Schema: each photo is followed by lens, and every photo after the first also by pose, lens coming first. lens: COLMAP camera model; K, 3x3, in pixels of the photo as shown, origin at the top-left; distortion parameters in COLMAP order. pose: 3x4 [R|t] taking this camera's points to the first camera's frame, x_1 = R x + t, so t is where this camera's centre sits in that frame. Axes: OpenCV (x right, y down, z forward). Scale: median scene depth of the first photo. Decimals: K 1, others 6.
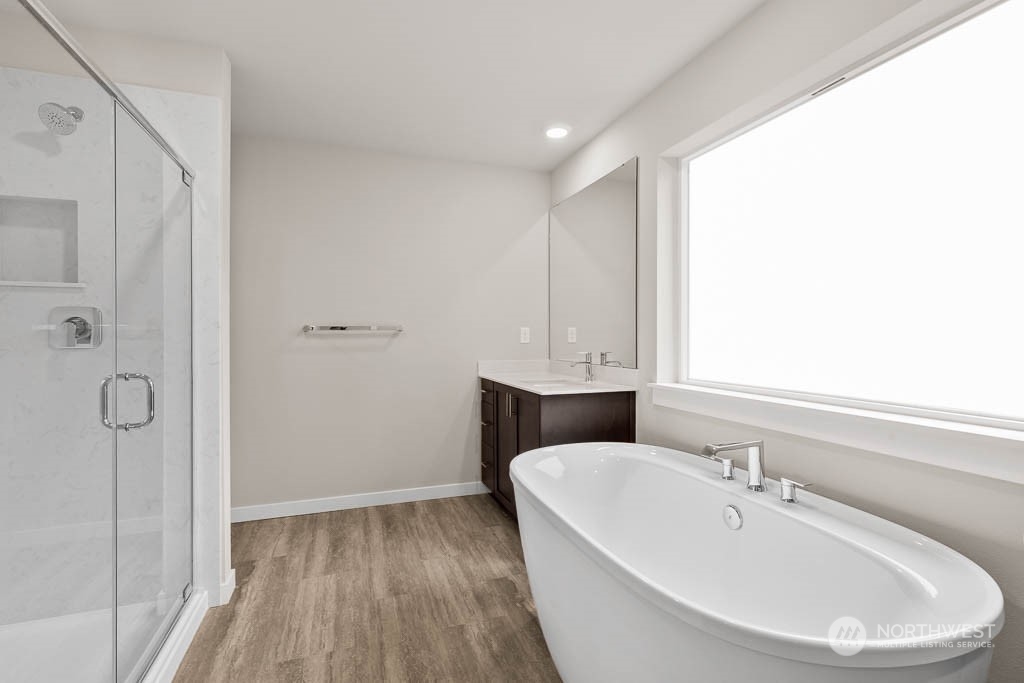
lens RADIAL K [[464.8, 0, 532.7], [0, 464.8, 338.1], [0, 0, 1]] dist [0.009499, -0.002274]
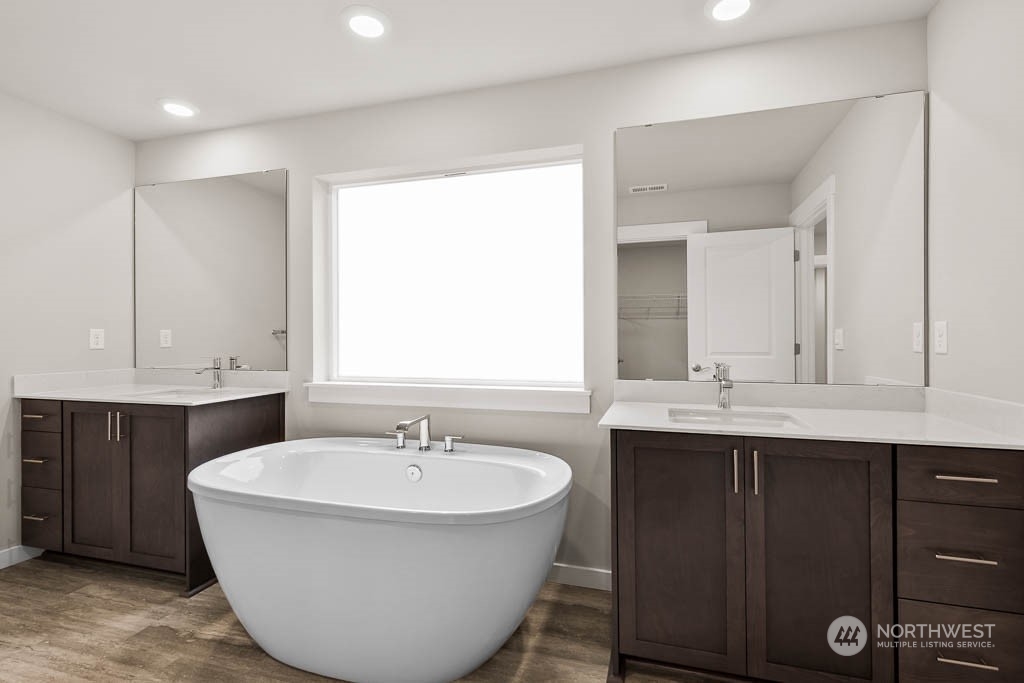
lens RADIAL K [[464.8, 0, 492.6], [0, 464.8, 335.1], [0, 0, 1]] dist [0.009499, -0.002274]
pose [[0.618717, 0.003771, 0.785605, -0.333414], [0.004177, 0.999959, -0.008090, -0.004483], [-0.785603, 0.008286, 0.618675, -0.015709]]
